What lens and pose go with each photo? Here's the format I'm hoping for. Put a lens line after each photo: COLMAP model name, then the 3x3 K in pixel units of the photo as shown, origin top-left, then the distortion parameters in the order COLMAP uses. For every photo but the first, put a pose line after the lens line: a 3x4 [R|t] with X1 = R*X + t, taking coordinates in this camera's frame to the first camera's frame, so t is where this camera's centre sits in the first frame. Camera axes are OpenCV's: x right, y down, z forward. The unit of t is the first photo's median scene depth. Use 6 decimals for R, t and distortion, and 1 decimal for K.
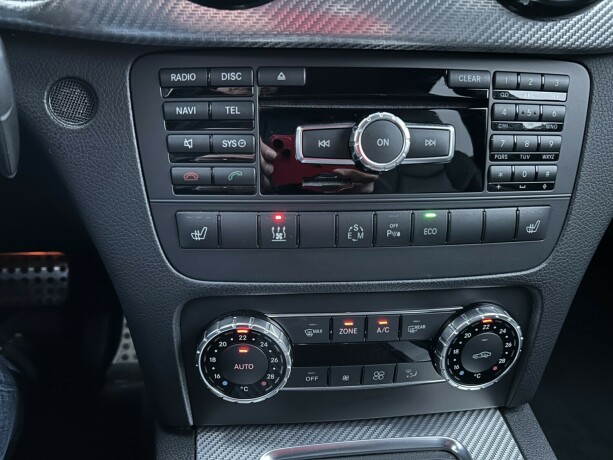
lens RADIAL K [[466.6, 0, 306.8], [0, 466.6, 229.8], [0, 0, 1]] dist [0.044443, -0.033681]
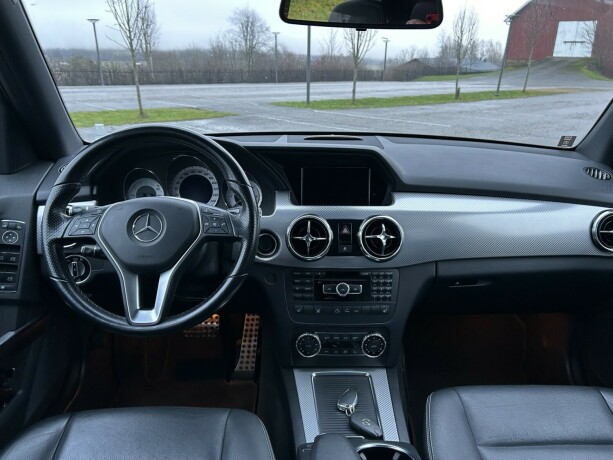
lens RADIAL K [[466.6, 0, 304.3], [0, 466.6, 227.1], [0, 0, 1]] dist [0.044443, -0.033681]
pose [[0.996520, 0.011588, -0.082547, 0.137071], [-0.024111, 0.988028, -0.152376, -0.082210], [0.079793, 0.153836, 0.984869, -2.934984]]
